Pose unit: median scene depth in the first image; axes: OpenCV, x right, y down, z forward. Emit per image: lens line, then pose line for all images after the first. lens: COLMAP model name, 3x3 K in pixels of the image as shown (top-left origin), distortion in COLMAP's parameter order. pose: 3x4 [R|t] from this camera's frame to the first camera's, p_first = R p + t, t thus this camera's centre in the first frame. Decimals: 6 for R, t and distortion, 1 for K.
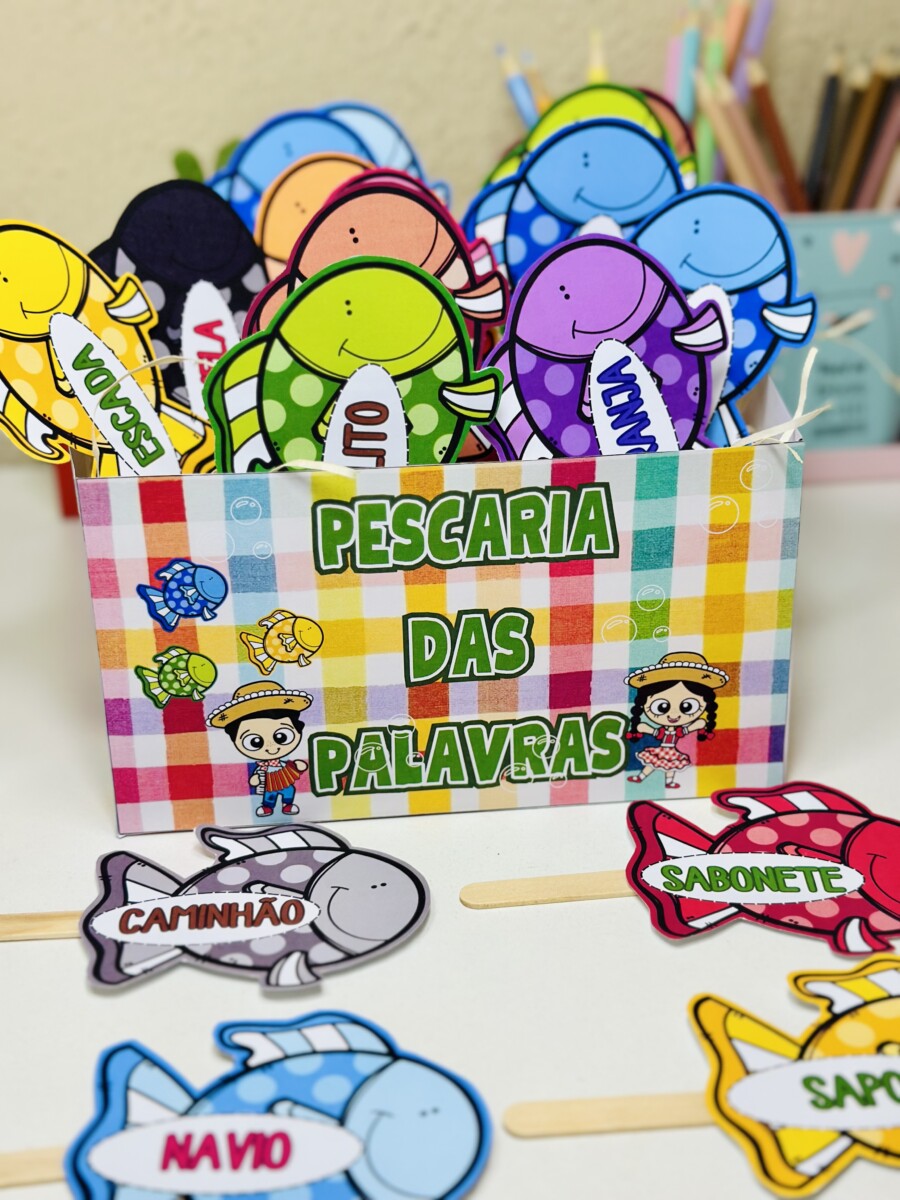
lens RADIAL K [[1748.4, 0, 460.4], [0, 1748.4, 568.6], [0, 0, 1]] dist [0.025681, 0.000000]
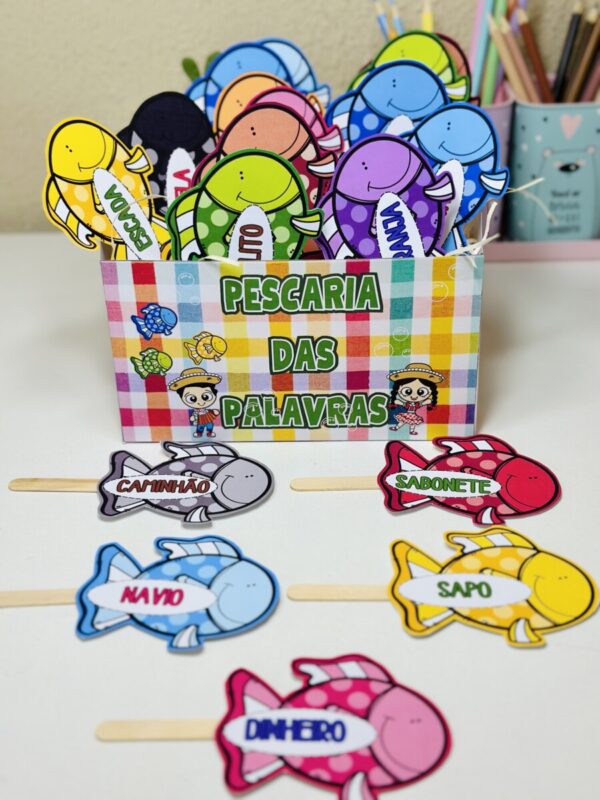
lens RADIAL K [[1165.6, 0, 299.8], [0, 1165.6, 400.2], [0, 0, 1]] dist [0.025681, 0.000000]
pose [[0.992850, 0.052780, -0.107069, 0.138884], [-0.040739, 0.992909, 0.111683, -0.047791], [0.112204, -0.106522, 0.987959, -0.255877]]
